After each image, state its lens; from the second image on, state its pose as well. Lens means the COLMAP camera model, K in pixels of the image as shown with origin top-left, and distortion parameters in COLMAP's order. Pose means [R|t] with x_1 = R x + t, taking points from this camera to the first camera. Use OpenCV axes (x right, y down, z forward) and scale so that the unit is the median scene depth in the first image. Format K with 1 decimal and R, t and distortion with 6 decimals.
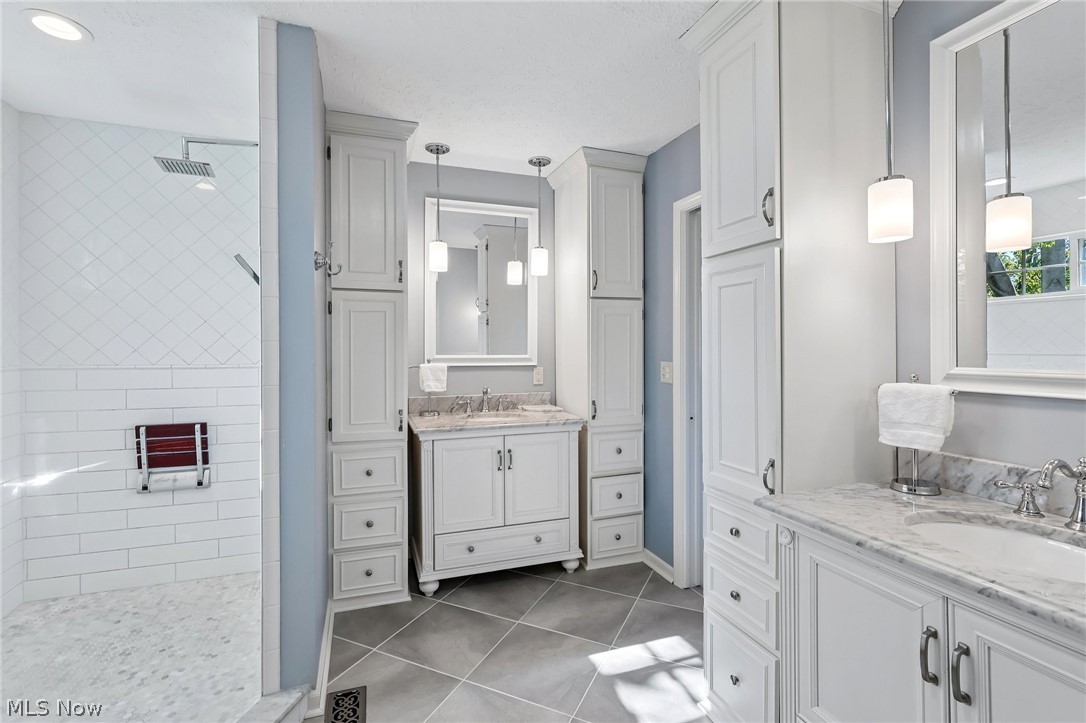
lens RADIAL K [[500.6, 0, 545.3], [0, 500.6, 356.5], [0, 0, 1]] dist [-0.000999, 0.000272]
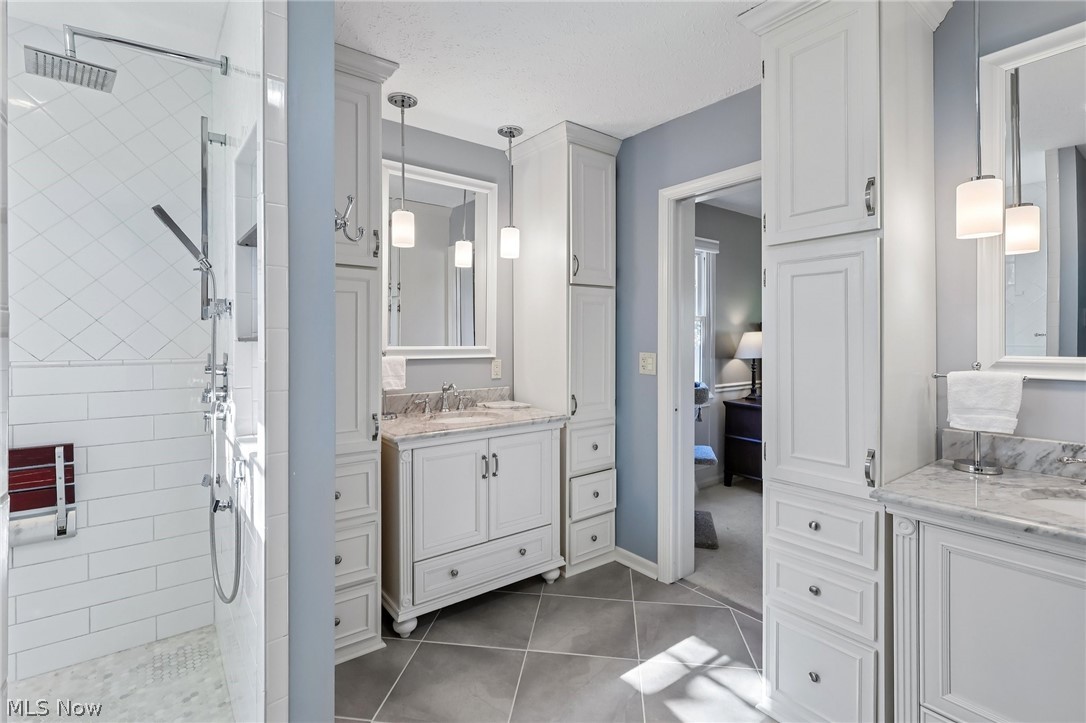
lens RADIAL K [[505.3, 0, 544.8], [0, 505.3, 345.8], [0, 0, 1]] dist [-0.003695, 0.000985]
pose [[0.954134, -0.001845, 0.299375, -0.269529], [0.002955, 0.999990, -0.003257, -0.000046], [-0.299366, 0.003992, 0.954130, 0.136528]]
